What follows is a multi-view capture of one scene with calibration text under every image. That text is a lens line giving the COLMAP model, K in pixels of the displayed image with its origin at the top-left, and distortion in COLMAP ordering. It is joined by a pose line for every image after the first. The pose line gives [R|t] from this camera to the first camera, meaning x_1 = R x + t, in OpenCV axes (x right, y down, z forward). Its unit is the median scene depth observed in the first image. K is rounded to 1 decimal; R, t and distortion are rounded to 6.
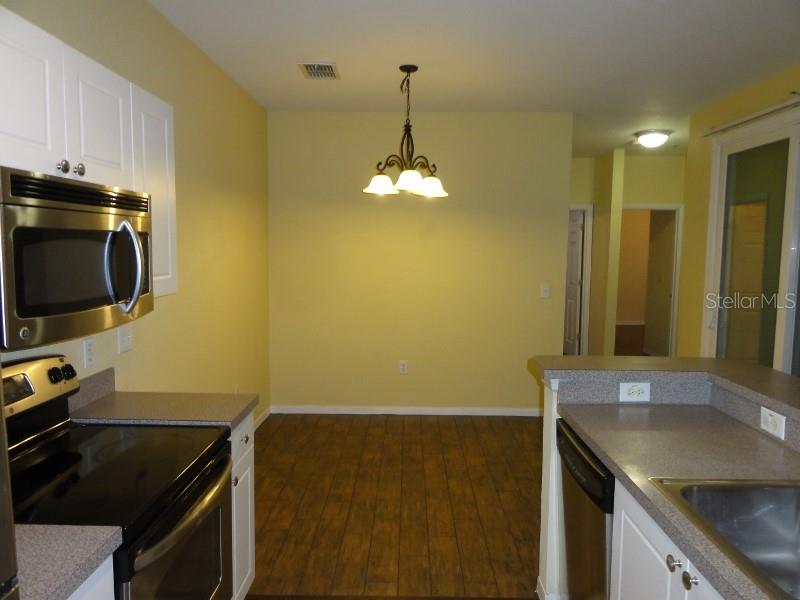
lens RADIAL K [[567.6, 0, 404.8], [0, 567.6, 296.9], [0, 0, 1]] dist [0.006571, -0.003973]
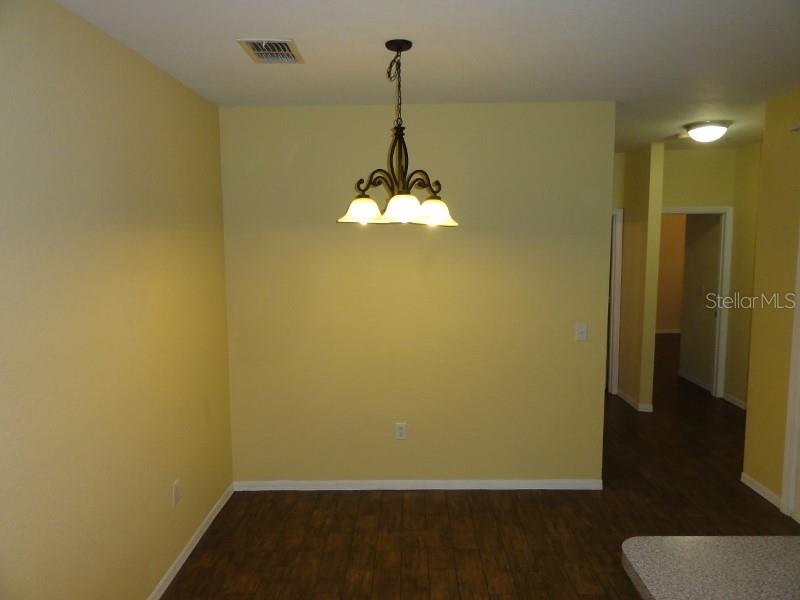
lens RADIAL K [[567.6, 0, 404.8], [0, 567.6, 296.9], [0, 0, 1]] dist [0.006571, -0.003973]
pose [[0.999829, -0.018510, -0.000517, 0.008109], [0.018517, 0.999586, 0.022023, -0.100374], [0.000109, -0.022029, 0.999757, 0.273489]]
